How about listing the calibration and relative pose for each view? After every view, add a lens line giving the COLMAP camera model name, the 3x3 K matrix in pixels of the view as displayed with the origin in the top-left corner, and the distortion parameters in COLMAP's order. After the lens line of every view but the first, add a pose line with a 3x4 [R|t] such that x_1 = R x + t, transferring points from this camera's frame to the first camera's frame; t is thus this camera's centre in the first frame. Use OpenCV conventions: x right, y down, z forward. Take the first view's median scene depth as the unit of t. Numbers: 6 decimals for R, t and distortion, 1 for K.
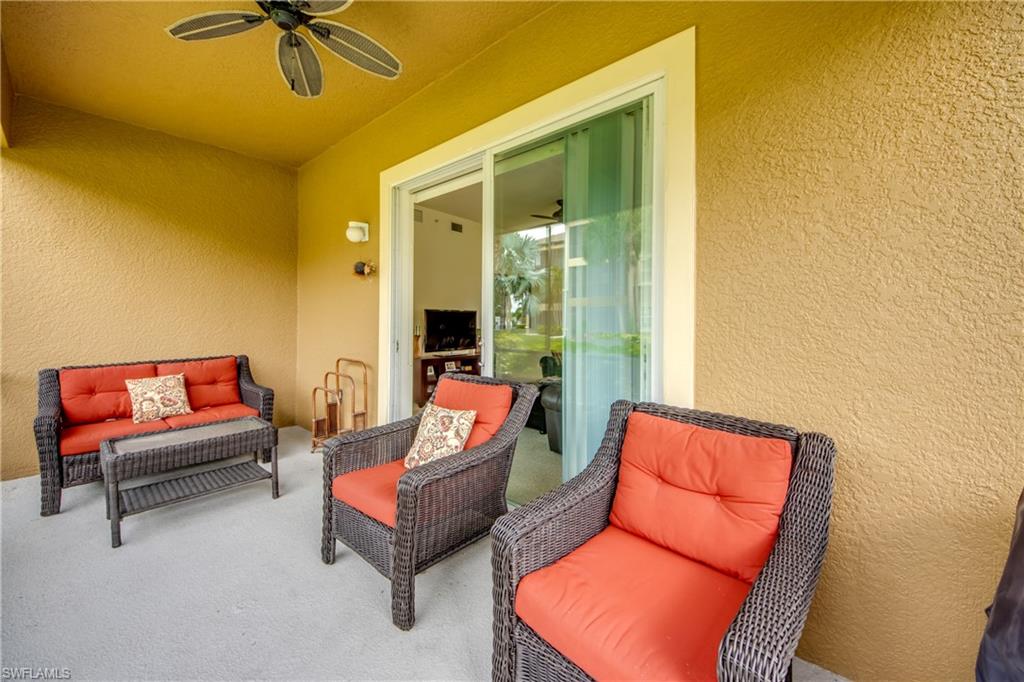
lens RADIAL K [[387.3, 0, 512.2], [0, 387.3, 316.9], [0, 0, 1]] dist [-0.001812, -0.000578]
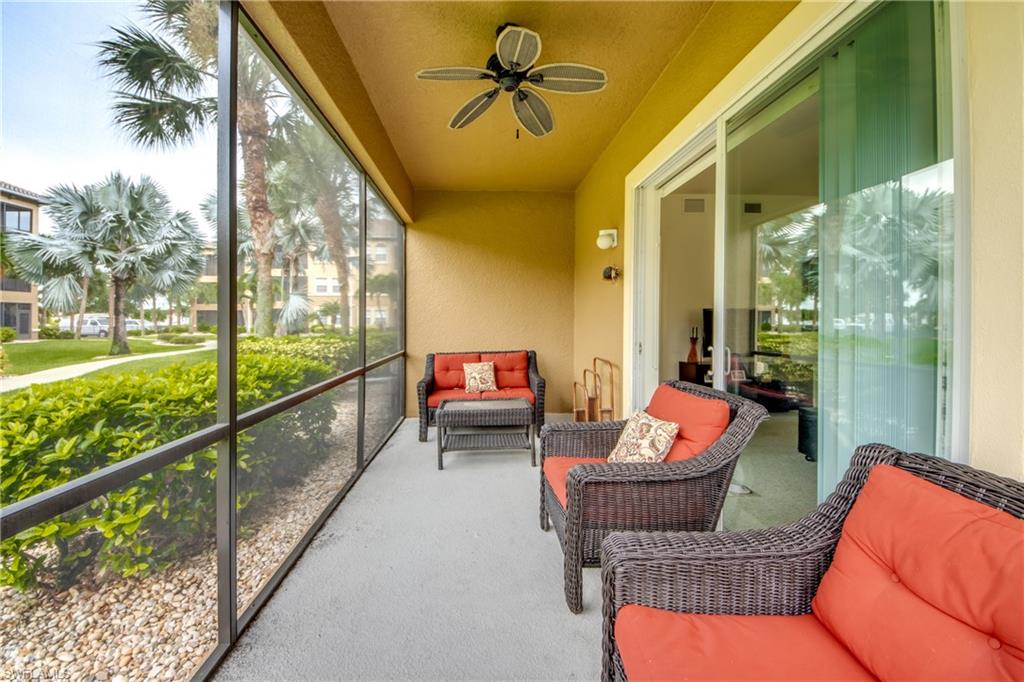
lens RADIAL K [[391.5, 0, 510.6], [0, 391.5, 321.9], [0, 0, 1]] dist [0.001066, -0.000022]
pose [[0.708059, -0.005372, -0.706133, 0.213946], [0.014289, 0.999875, 0.006722, -0.004610], [0.706009, -0.014850, 0.708047, 0.065677]]
